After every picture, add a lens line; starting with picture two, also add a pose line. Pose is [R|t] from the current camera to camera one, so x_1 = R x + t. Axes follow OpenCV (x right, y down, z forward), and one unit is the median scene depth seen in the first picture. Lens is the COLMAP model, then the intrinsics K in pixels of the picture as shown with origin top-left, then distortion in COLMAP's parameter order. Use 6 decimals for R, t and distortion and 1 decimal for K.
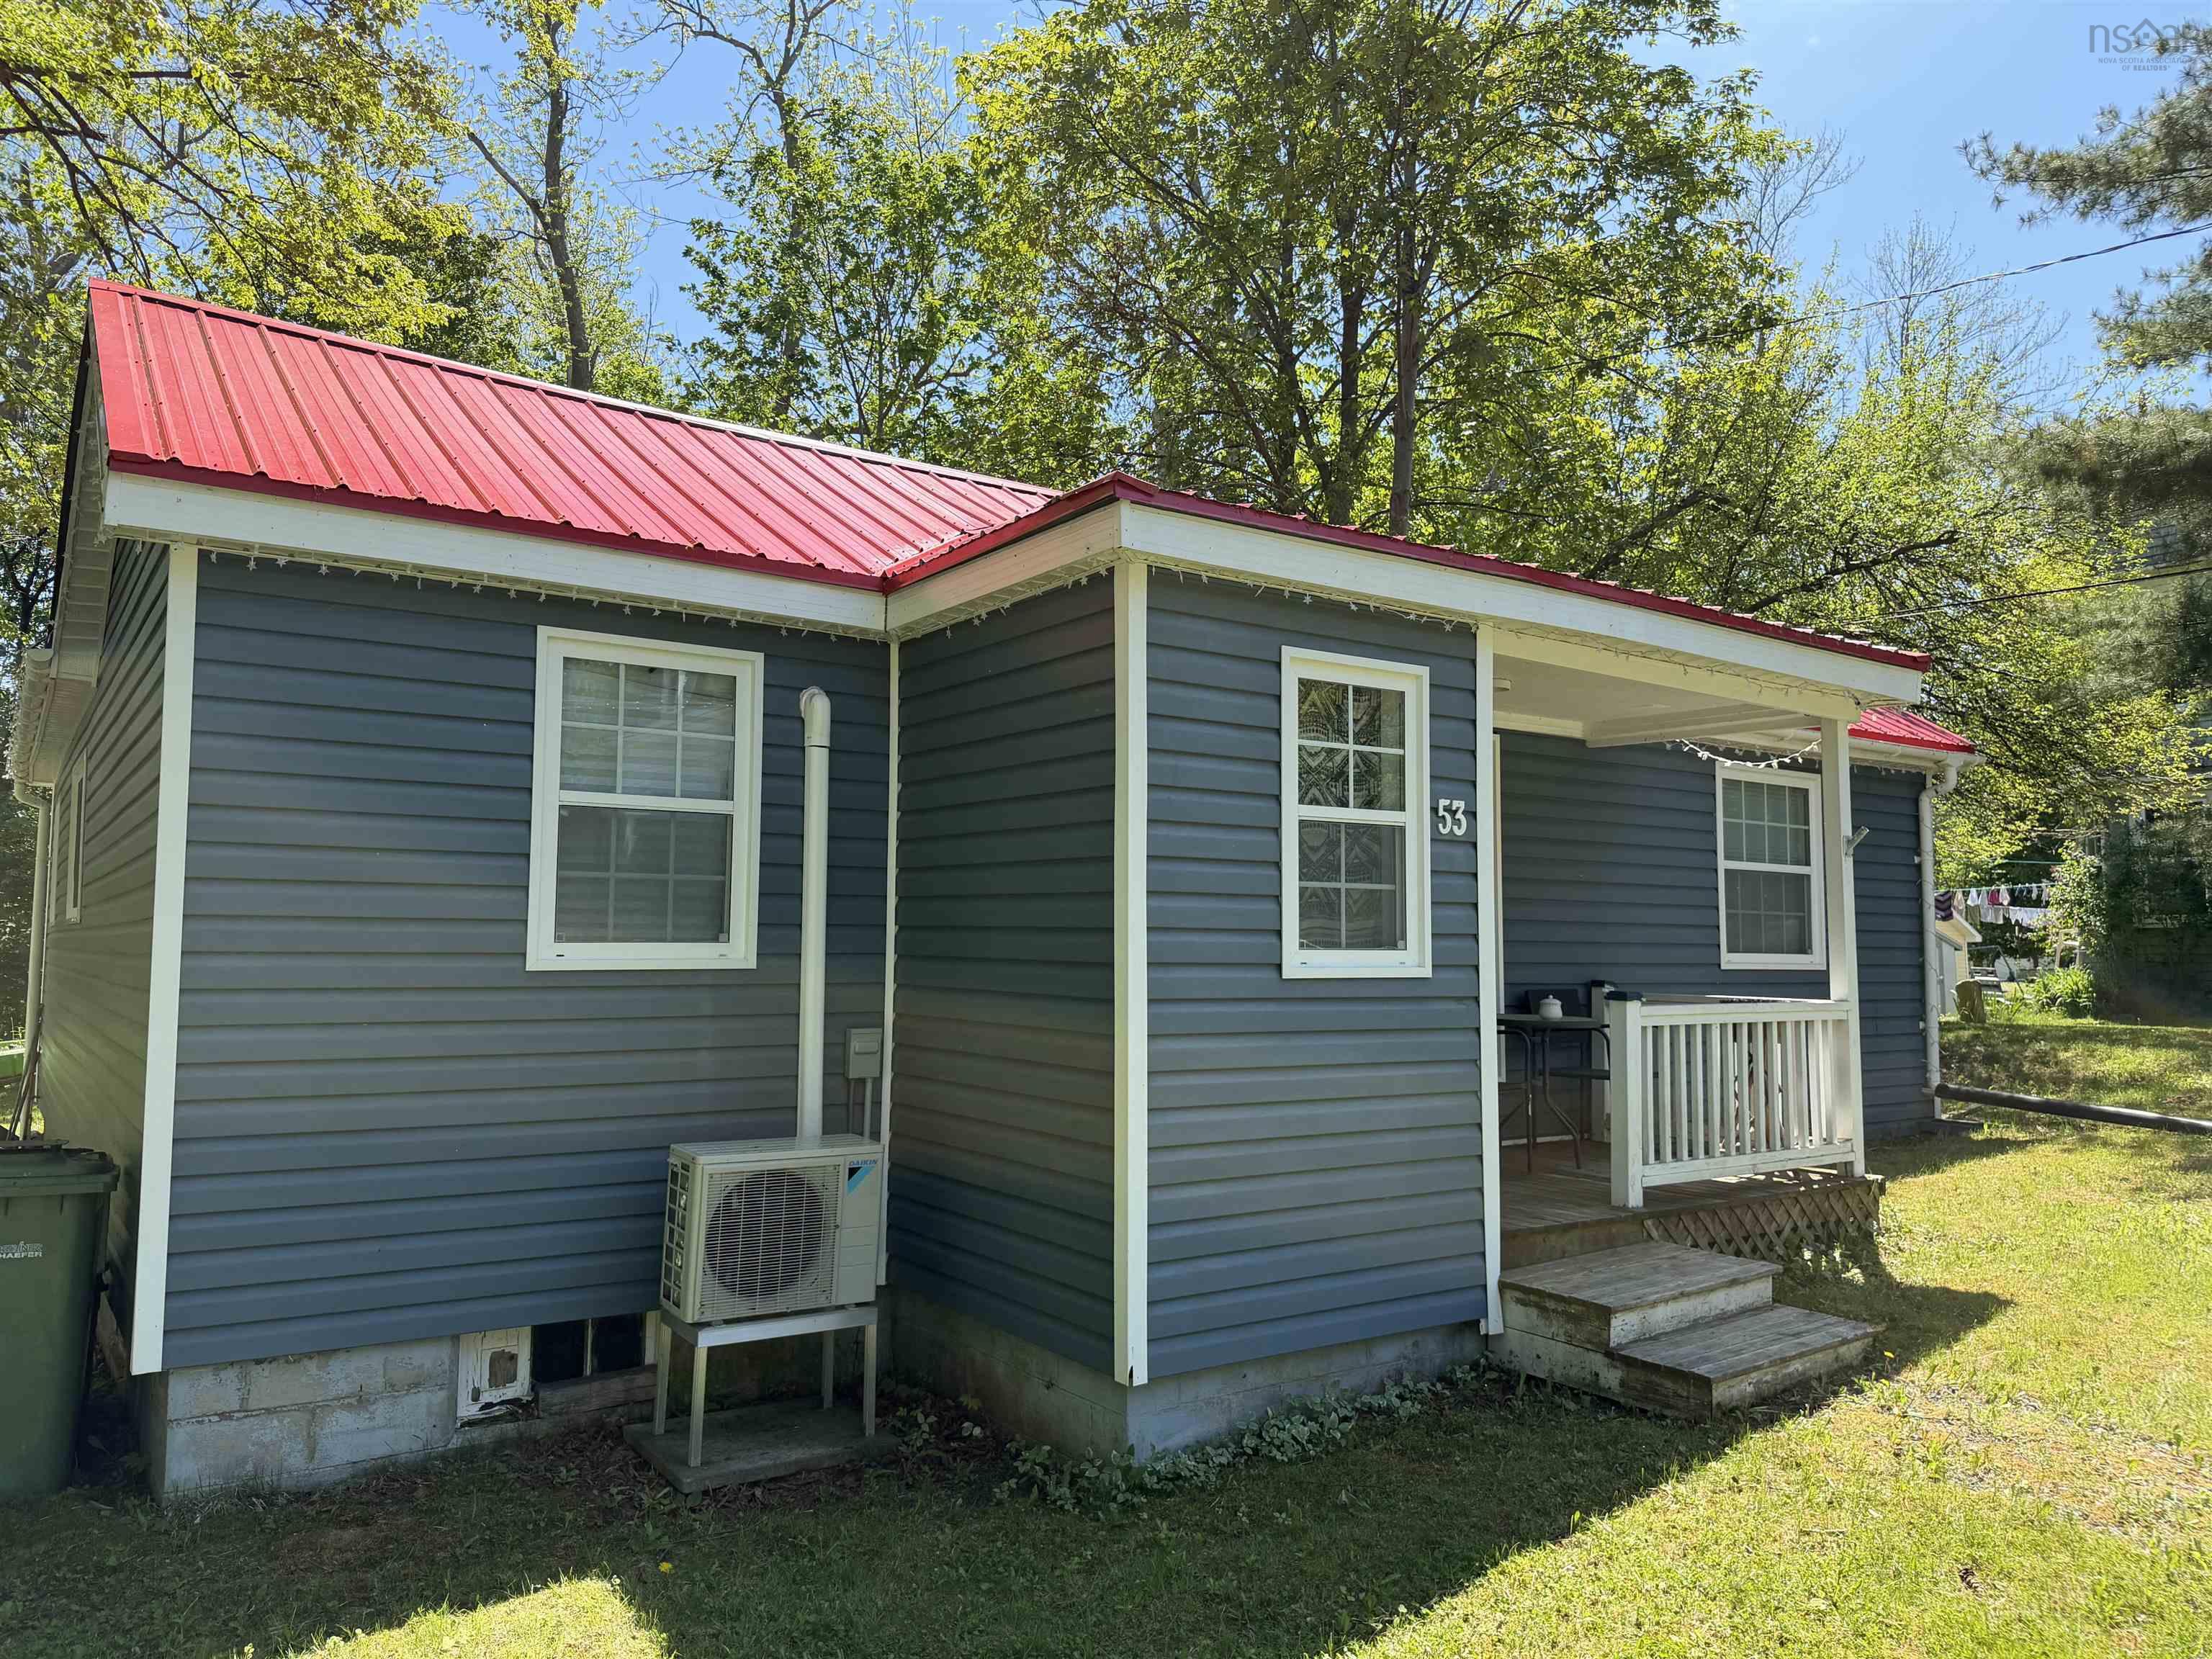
lens RADIAL K [[1552.8, 0, 1118.7], [0, 1552.8, 816.1], [0, 0, 1]] dist [0.046591, -0.052898]
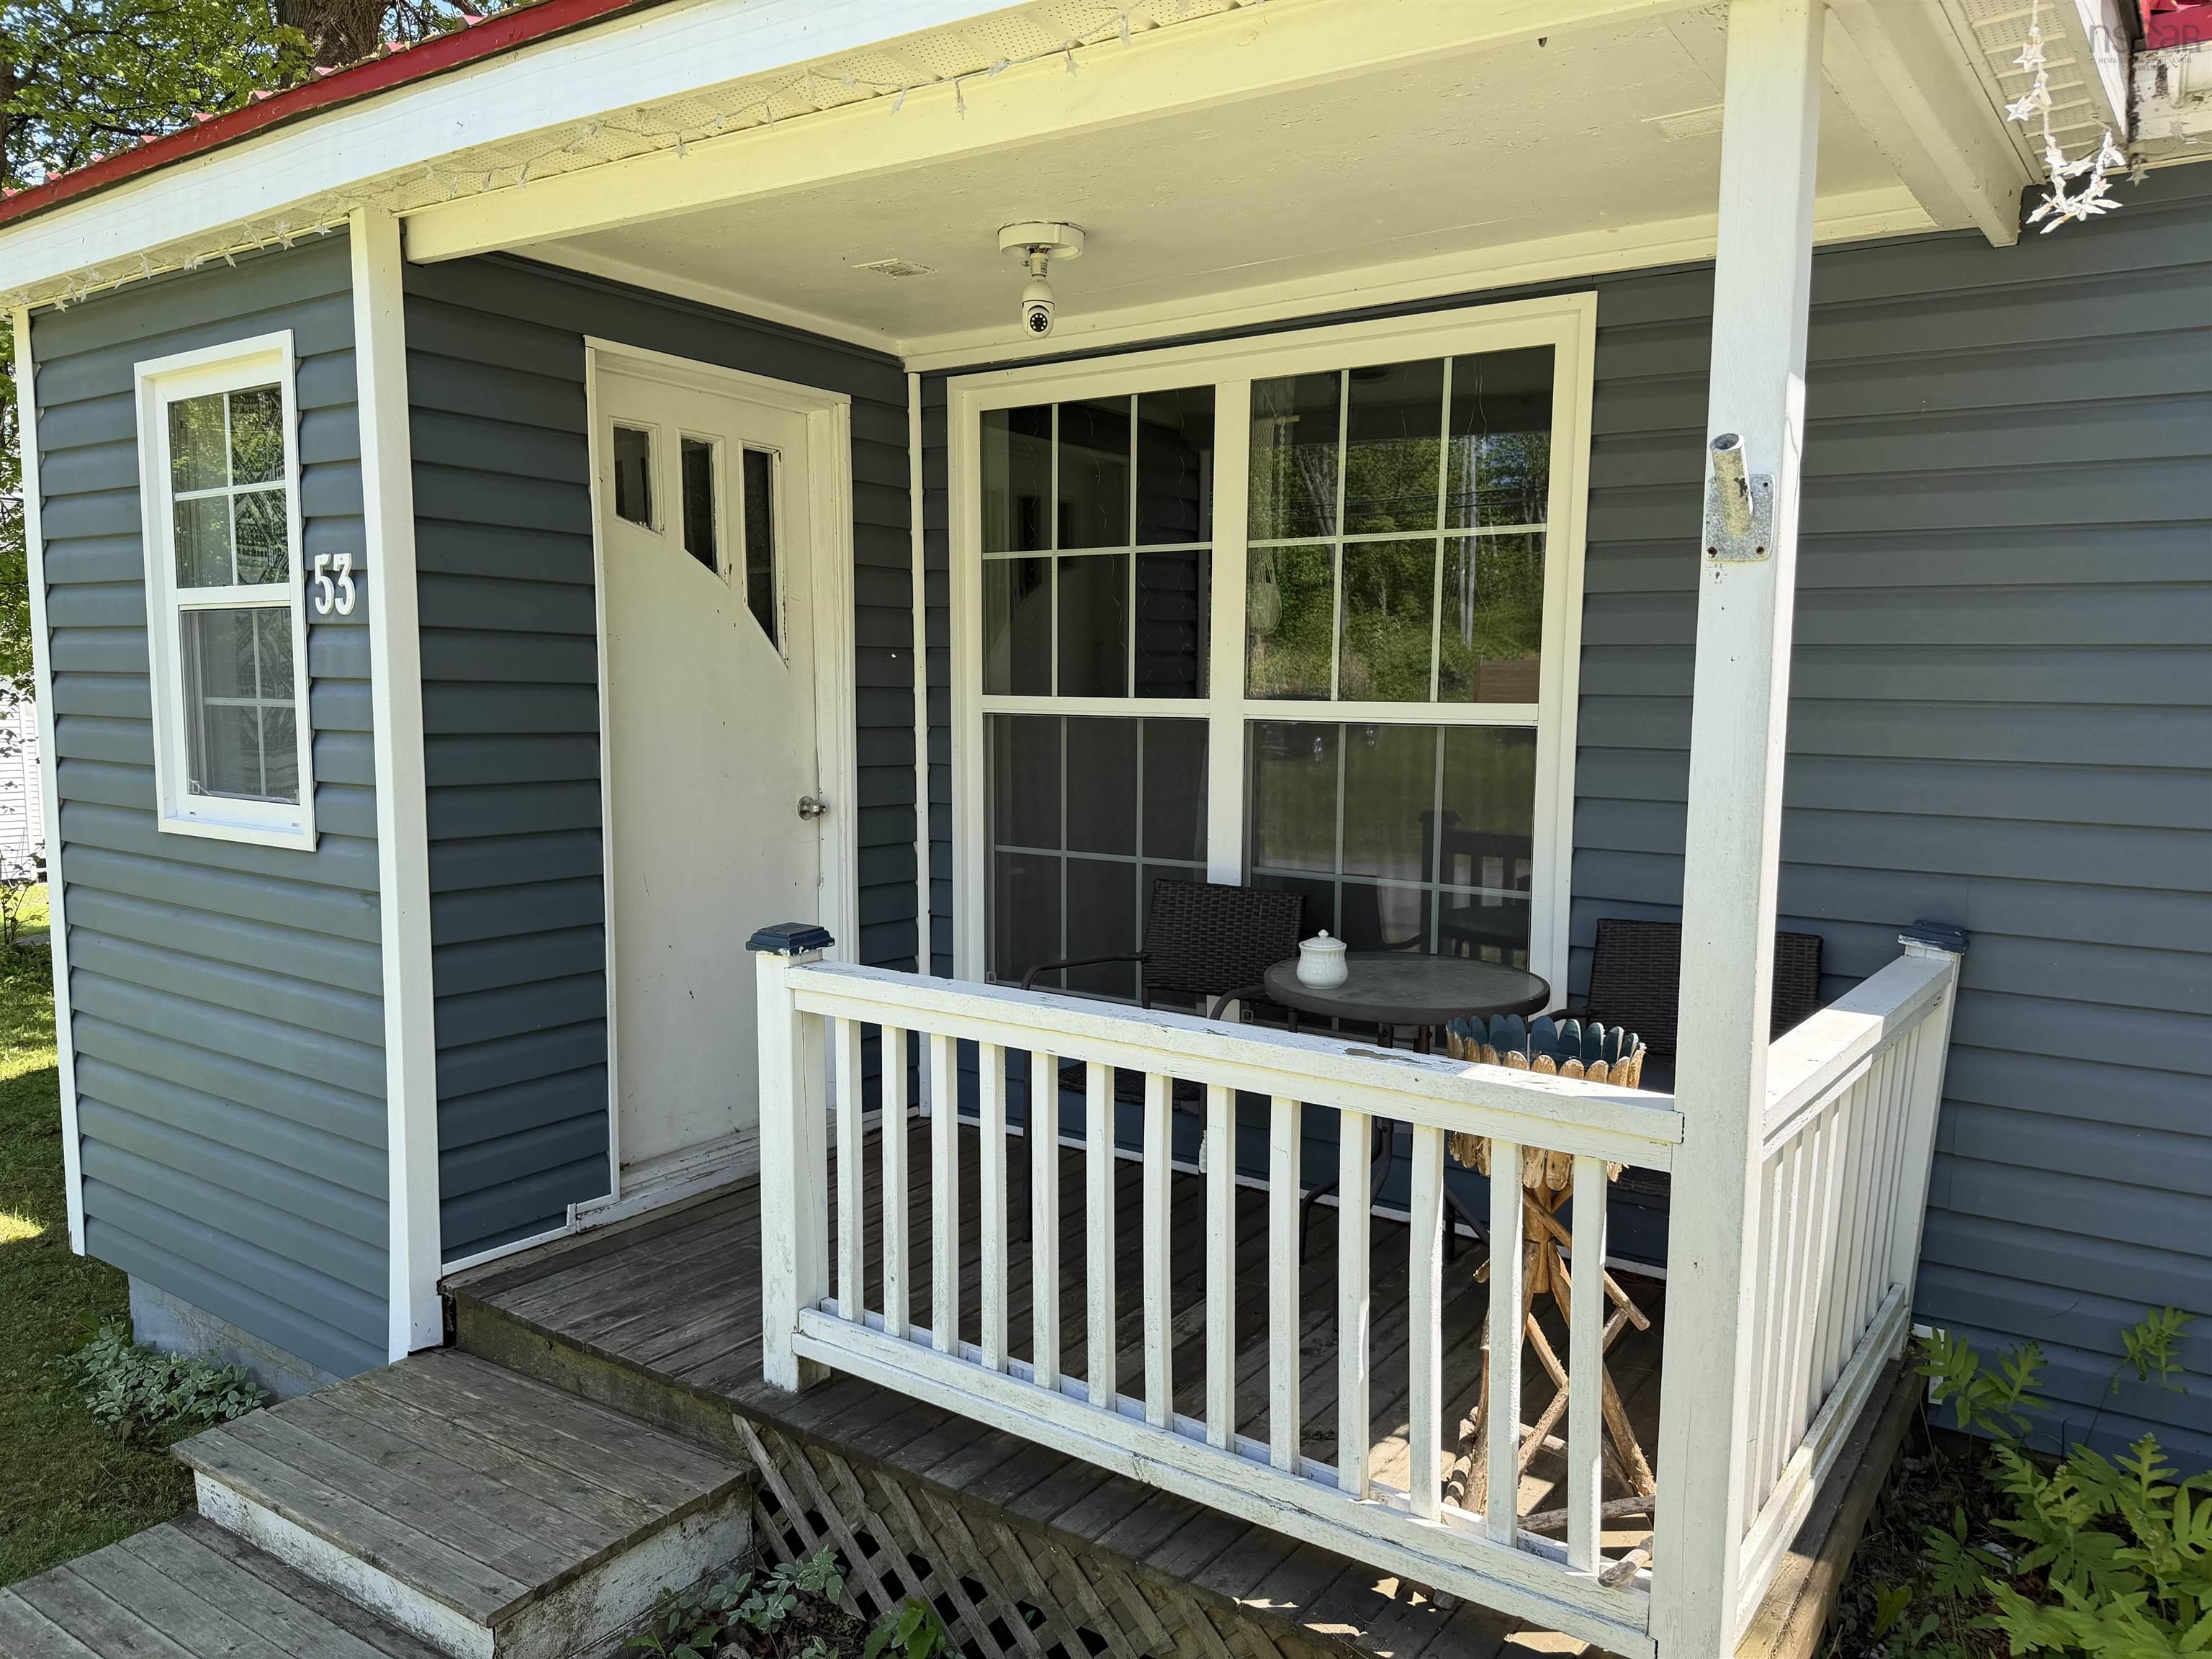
lens RADIAL K [[1552.8, 0, 1097.1], [0, 1552.8, 847.3], [0, 0, 1]] dist [0.046591, -0.052898]
pose [[0.334772, 0.101267, -0.936842, 0.895016], [0.071904, 0.988564, 0.132552, 0.042095], [0.939552, -0.111738, 0.323662, 1.099491]]
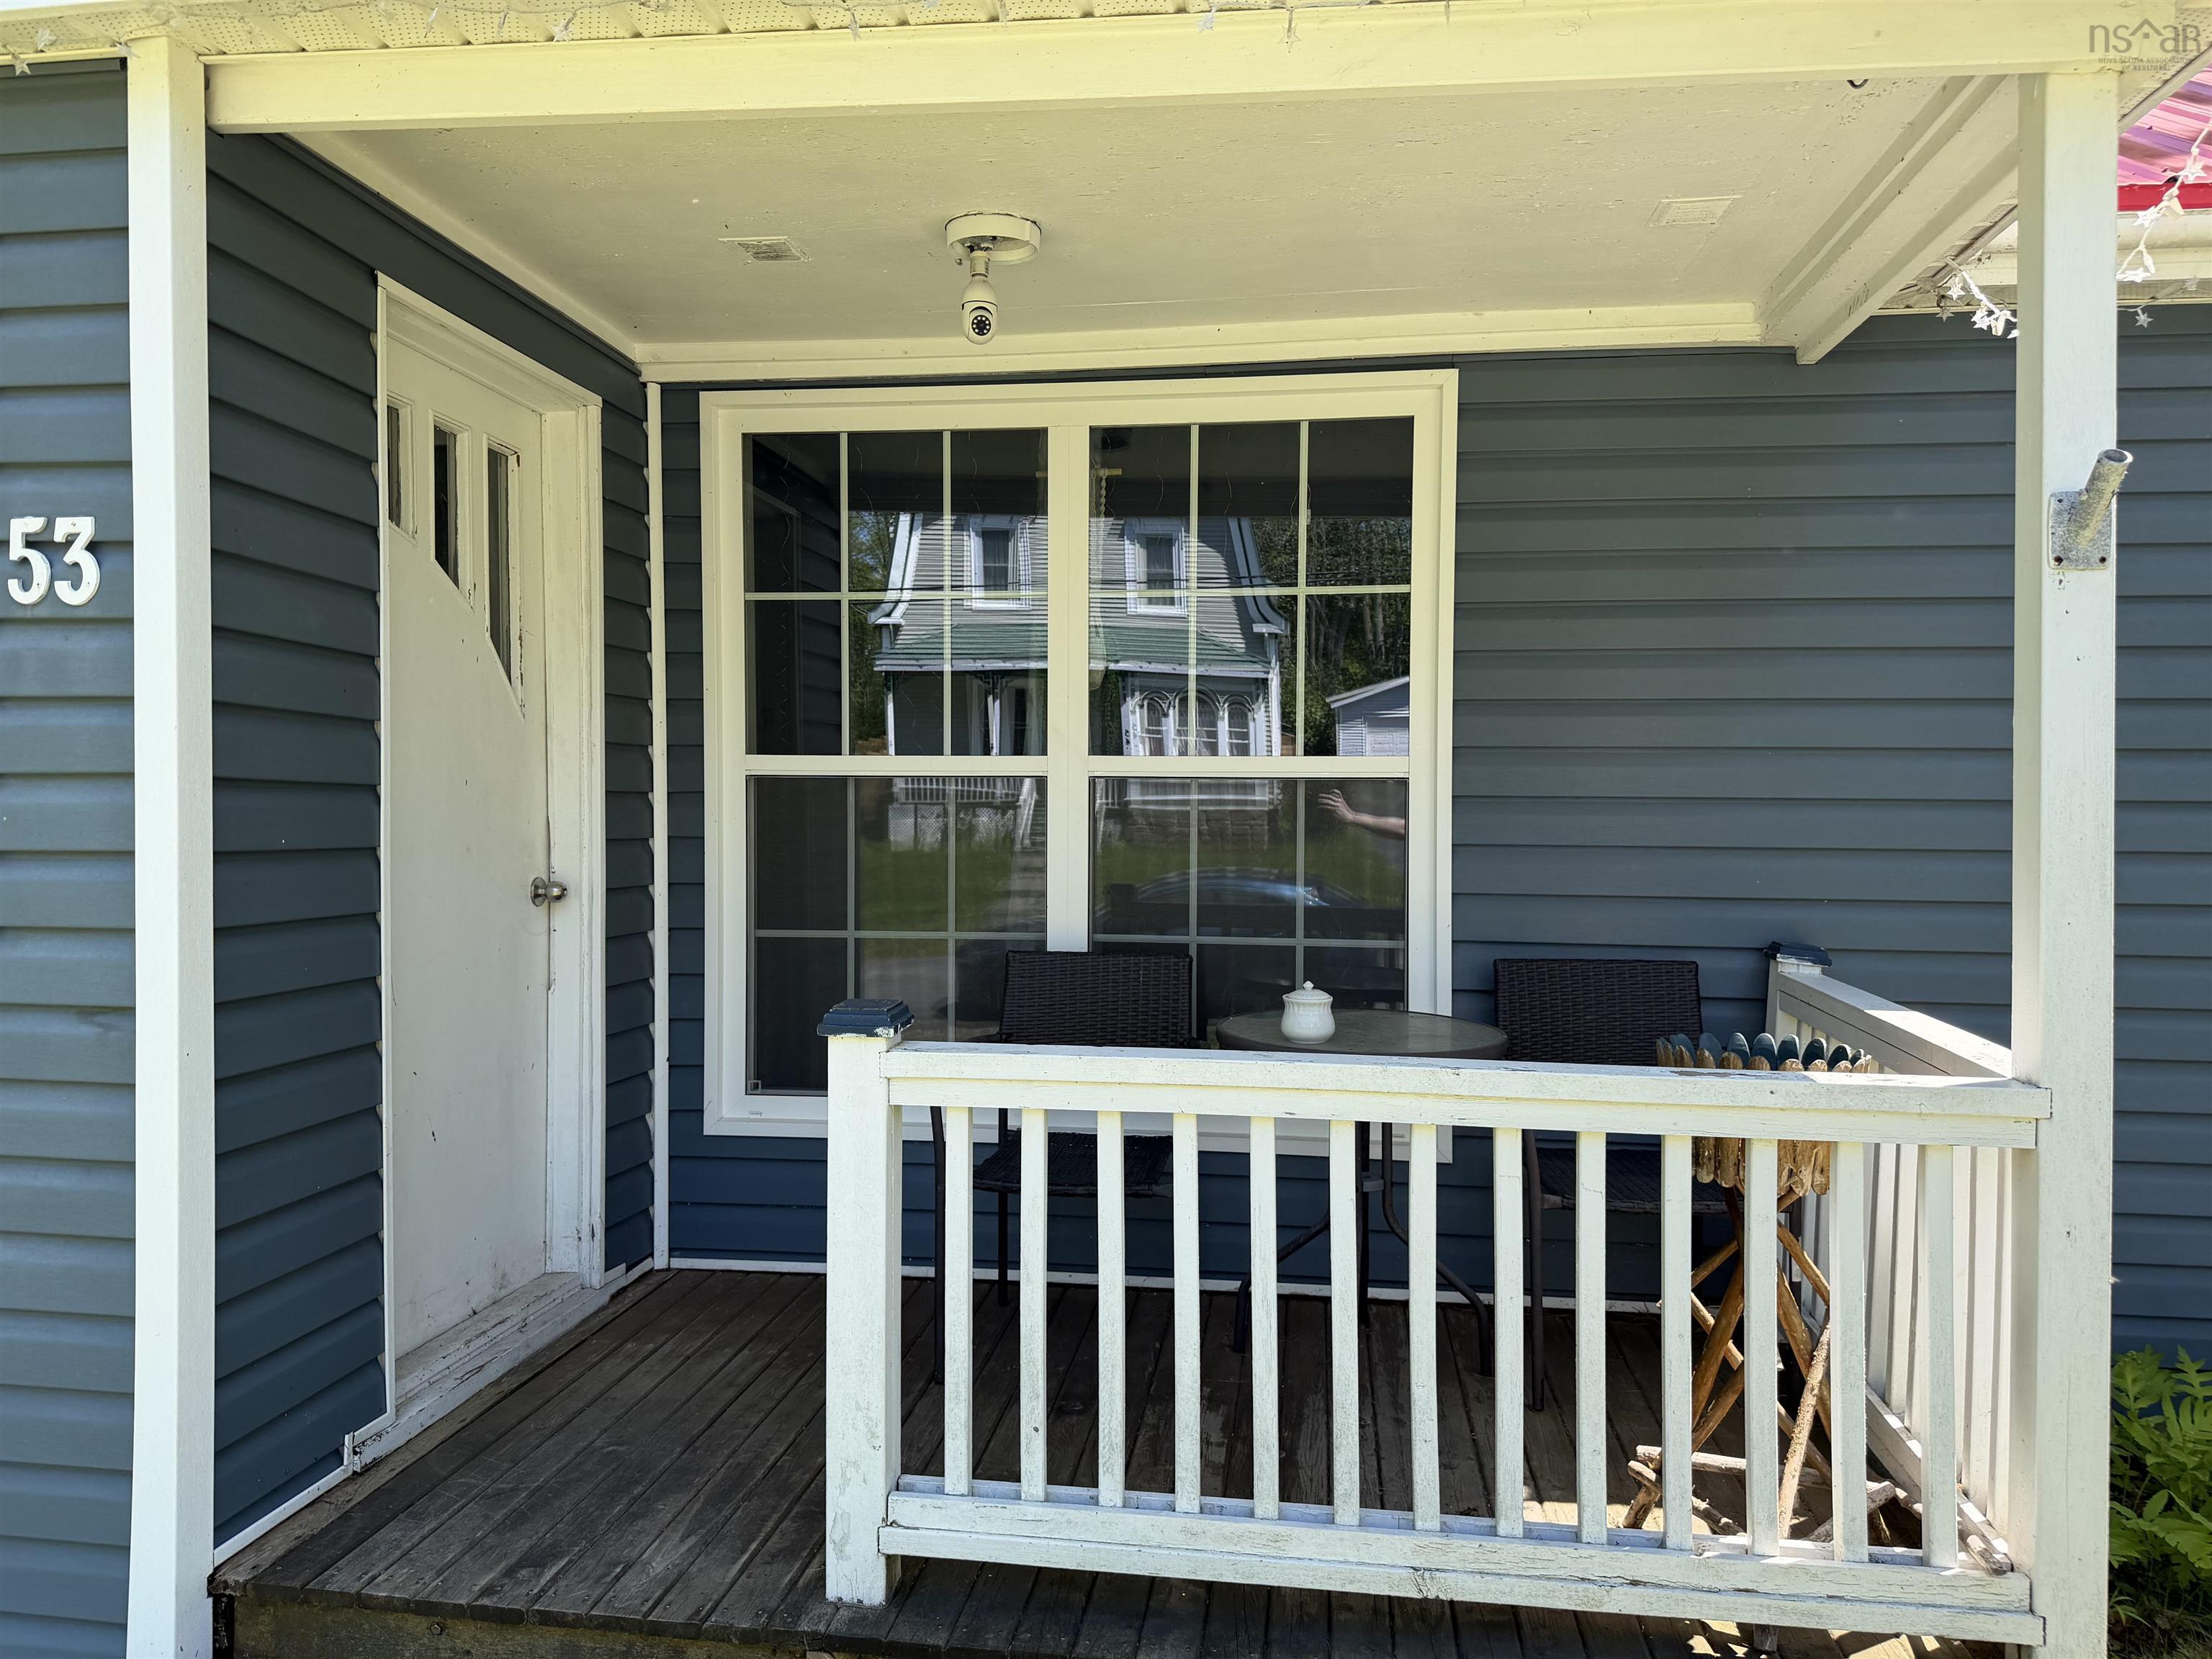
lens RADIAL K [[1552.8, 0, 1082.2], [0, 1552.8, 835.0], [0, 0, 1]] dist [0.046591, -0.052898]
pose [[0.723337, 0.015026, -0.690331, 0.704883], [0.055196, 0.995306, 0.079500, 0.055013], [0.688285, -0.095609, 0.719112, 0.912067]]
